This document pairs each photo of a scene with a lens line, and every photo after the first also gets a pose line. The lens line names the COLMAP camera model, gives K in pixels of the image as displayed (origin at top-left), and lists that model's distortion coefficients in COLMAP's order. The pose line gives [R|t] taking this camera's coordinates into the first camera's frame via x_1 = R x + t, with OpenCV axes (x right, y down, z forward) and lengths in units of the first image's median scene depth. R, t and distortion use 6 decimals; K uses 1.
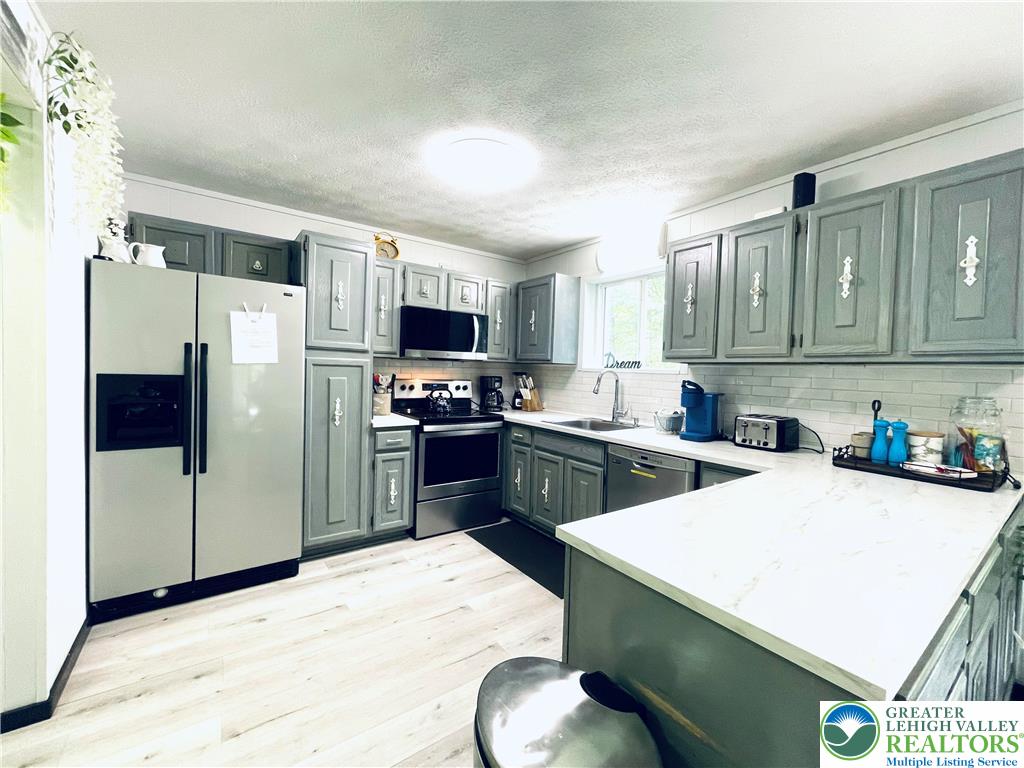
lens RADIAL K [[415.9, 0, 512.0], [0, 415.9, 384.0], [0, 0, 1]] dist [-0.001700, 0.000260]
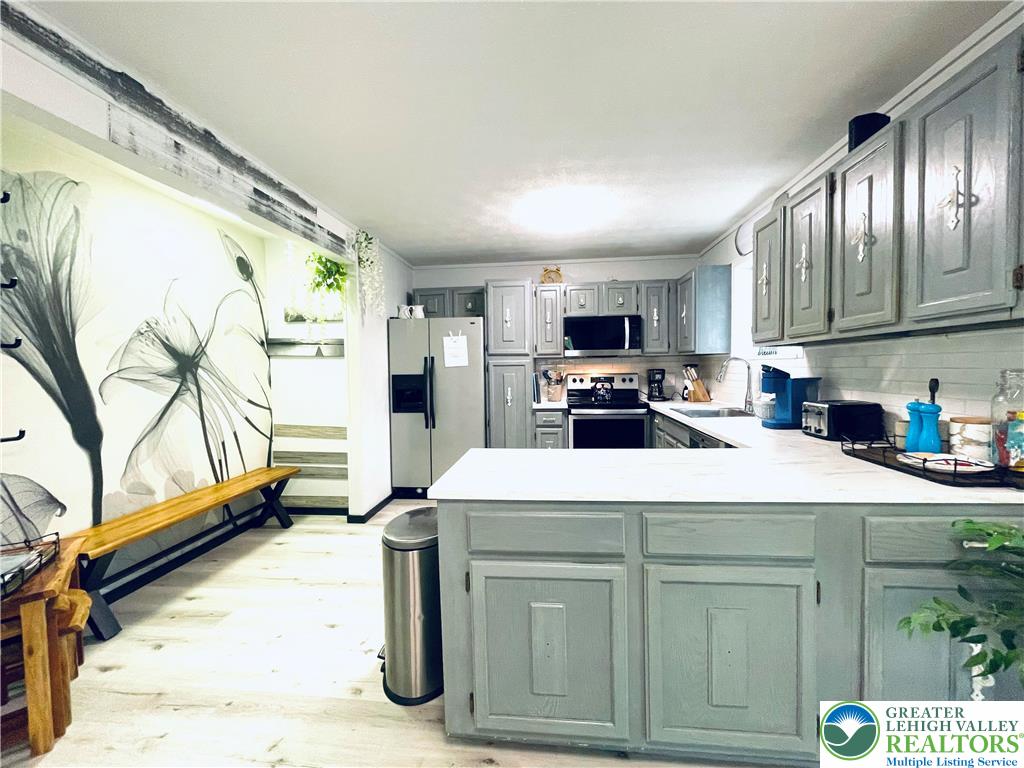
lens RADIAL K [[415.9, 0, 512.0], [0, 415.9, 384.0], [0, 0, 1]] dist [-0.001700, 0.000260]
pose [[0.745159, -0.015343, -0.666710, 0.536997], [0.016318, 0.999855, -0.004772, 0.026626], [0.666687, -0.007323, 0.745302, -0.087759]]
